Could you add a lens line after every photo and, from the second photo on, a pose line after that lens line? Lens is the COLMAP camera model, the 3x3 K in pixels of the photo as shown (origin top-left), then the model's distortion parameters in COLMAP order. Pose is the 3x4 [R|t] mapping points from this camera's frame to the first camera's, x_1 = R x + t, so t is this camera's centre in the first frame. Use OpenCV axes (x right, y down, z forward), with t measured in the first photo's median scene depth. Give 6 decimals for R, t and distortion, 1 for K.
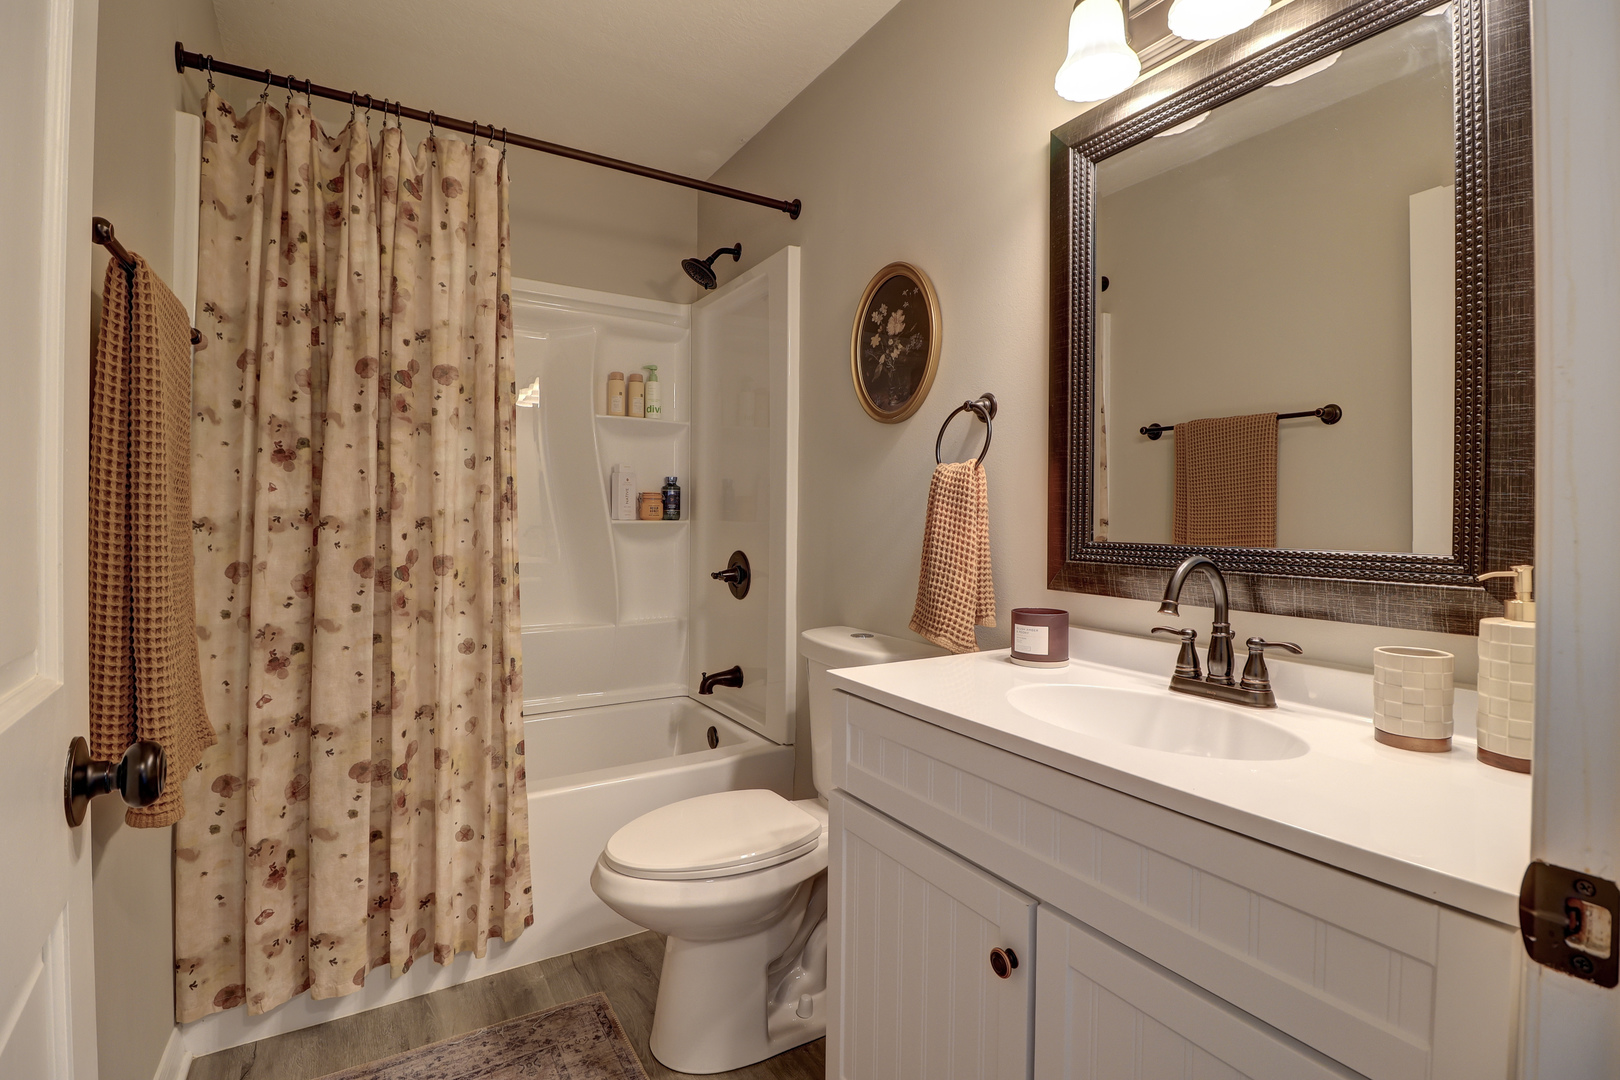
lens RADIAL K [[759.8, 0, 809.5], [0, 759.8, 530.6], [0, 0, 1]] dist [-0.017712, -0.002228]
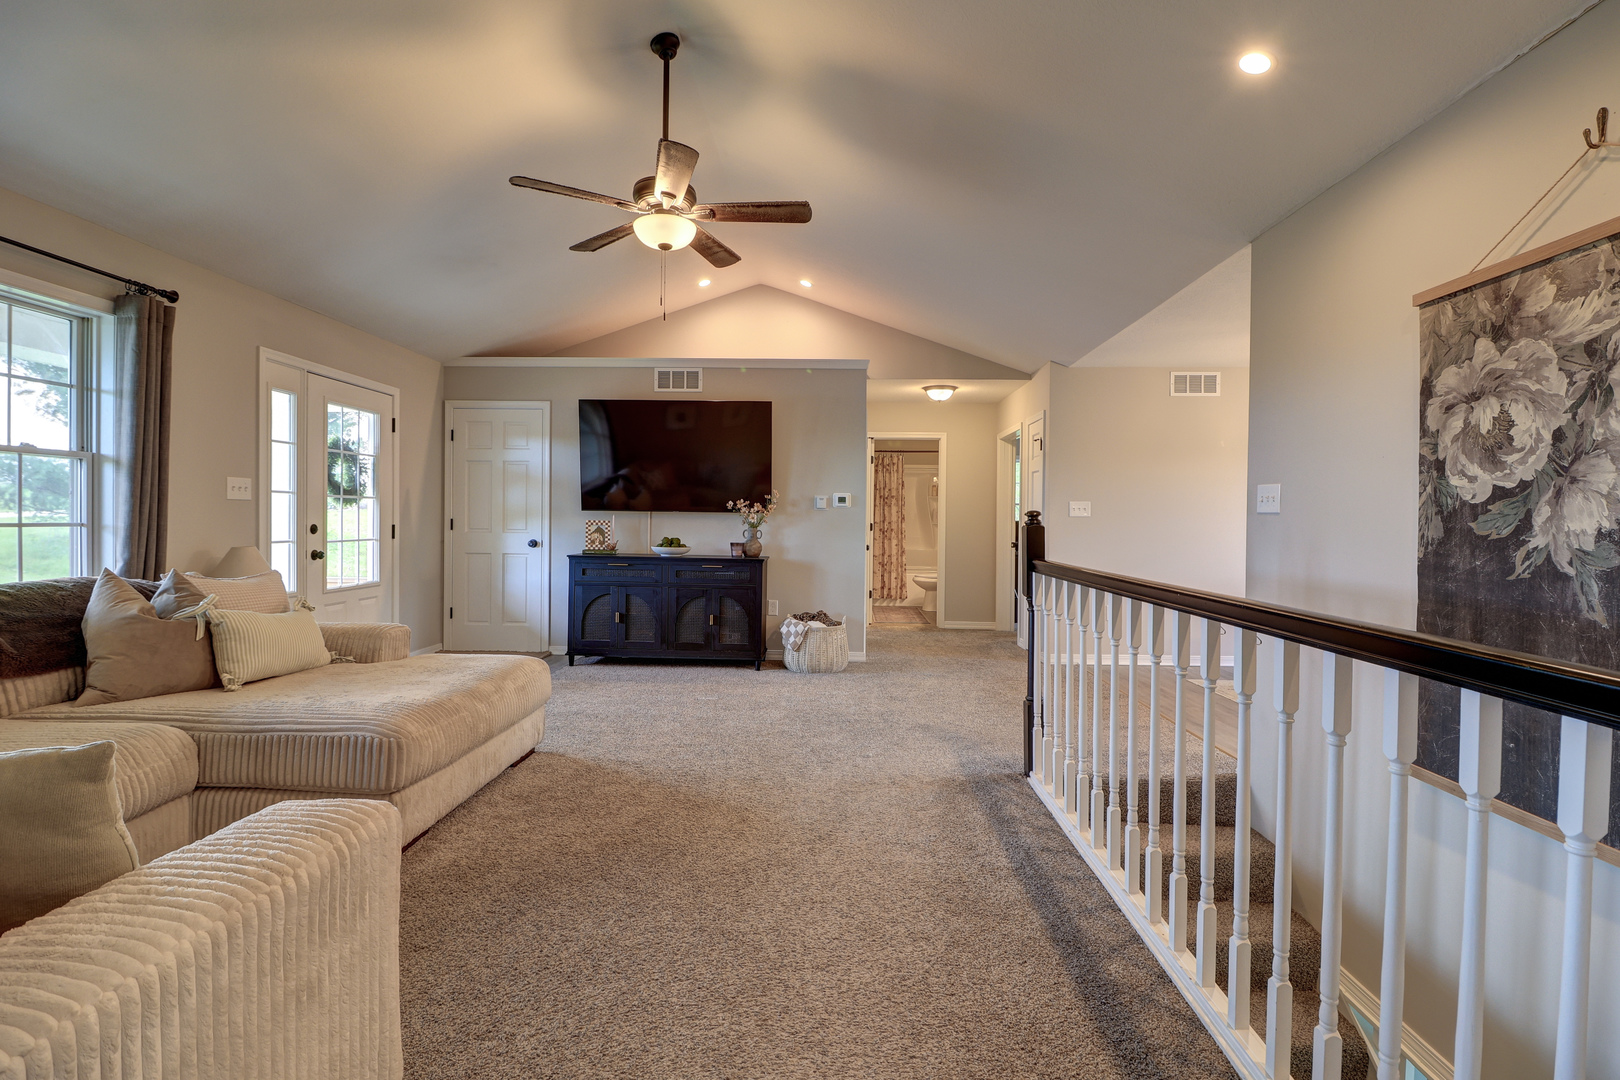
lens RADIAL K [[759.8, 0, 808.4], [0, 759.8, 531.5], [0, 0, 1]] dist [-0.017712, -0.002228]
pose [[0.833417, 0.009159, -0.552569, 2.146759], [-0.005207, 0.999948, 0.008722, 0.008171], [0.552620, -0.004392, 0.833421, -4.117142]]
